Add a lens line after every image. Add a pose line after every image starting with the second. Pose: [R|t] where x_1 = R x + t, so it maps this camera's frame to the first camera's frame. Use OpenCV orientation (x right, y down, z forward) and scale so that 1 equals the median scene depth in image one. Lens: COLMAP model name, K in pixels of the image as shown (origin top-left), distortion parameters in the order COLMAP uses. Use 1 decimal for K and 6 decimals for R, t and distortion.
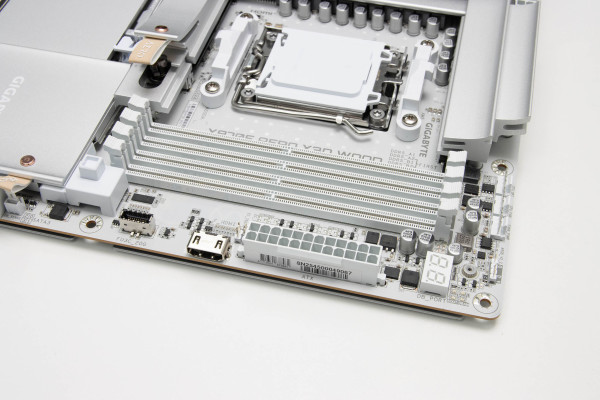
lens RADIAL K [[829.6, 0, 300.0], [0, 829.6, 200.0], [0, 0, 1]] dist [-0.042266, -0.015964]
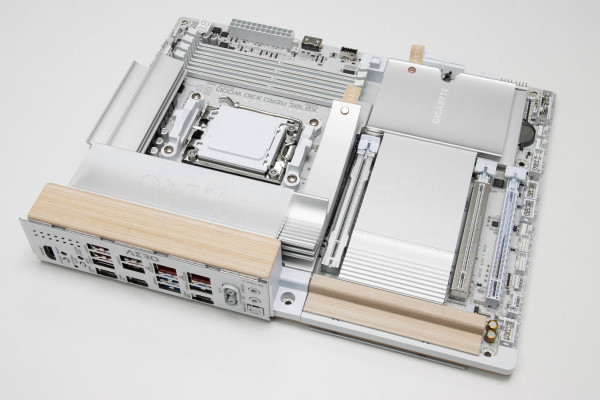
lens RADIAL K [[829.6, 0, 300.0], [0, 829.6, 200.0], [0, 0, 1]] dist [-0.042266, -0.015964]
pose [[-0.999087, -0.035129, 0.024328, -0.138344], [0.030495, -0.187343, 0.981821, -1.936228], [-0.029932, 0.981666, 0.188243, 0.954548]]
